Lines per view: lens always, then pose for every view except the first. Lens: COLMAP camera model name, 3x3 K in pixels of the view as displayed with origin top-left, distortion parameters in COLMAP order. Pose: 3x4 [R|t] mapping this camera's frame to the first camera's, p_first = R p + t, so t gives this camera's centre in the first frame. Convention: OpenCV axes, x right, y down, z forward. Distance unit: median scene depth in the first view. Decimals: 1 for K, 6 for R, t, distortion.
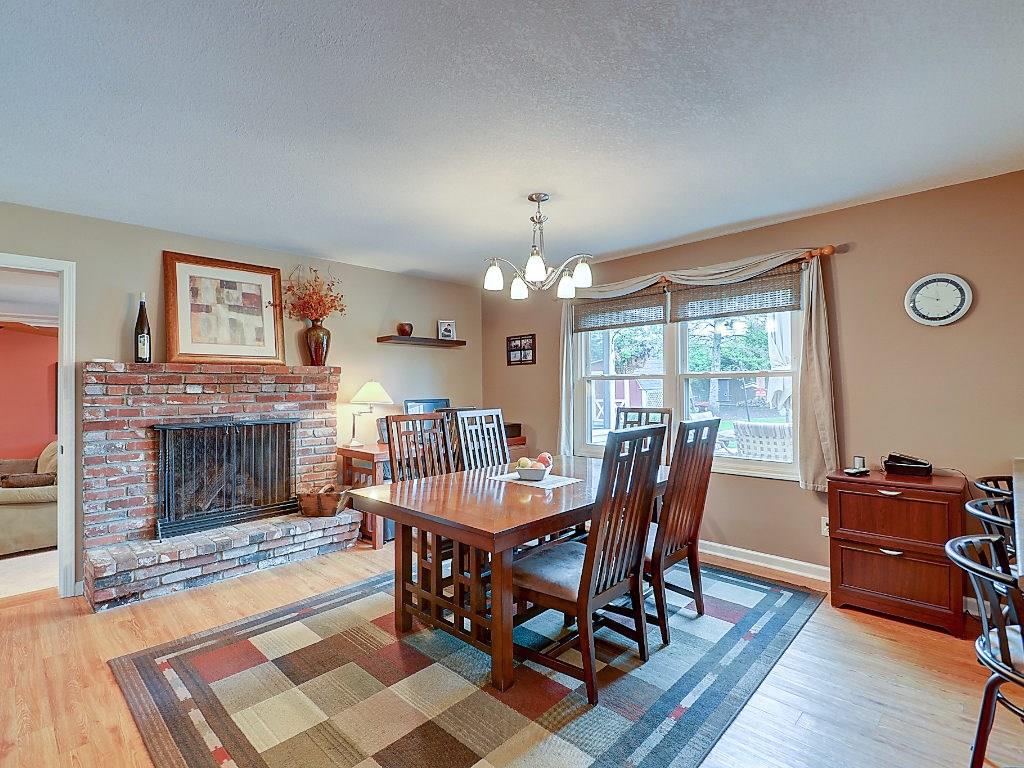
lens RADIAL K [[498.2, 0, 508.4], [0, 498.2, 381.2], [0, 0, 1]] dist [0.013848, -0.000512]
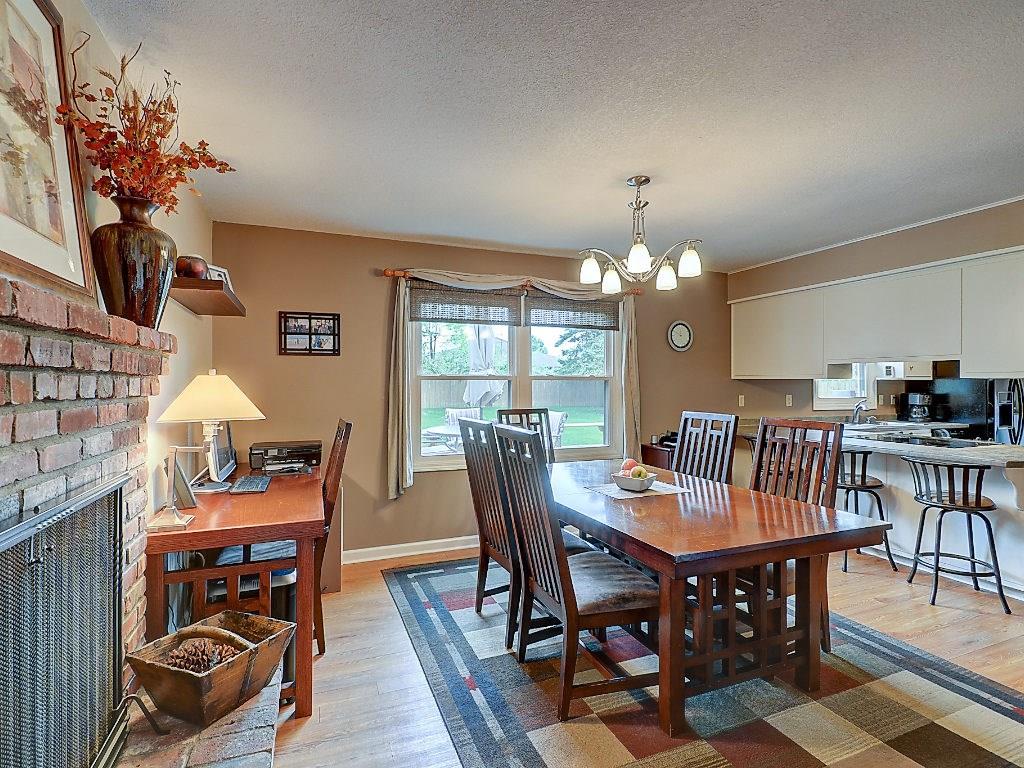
lens RADIAL K [[498.2, 0, 508.4], [0, 498.2, 381.2], [0, 0, 1]] dist [0.013848, -0.000512]
pose [[0.406136, 0.014635, 0.913695, -0.600488], [-0.011504, 0.999874, -0.010902, 0.008252], [-0.913740, -0.006084, 0.406253, 0.579141]]
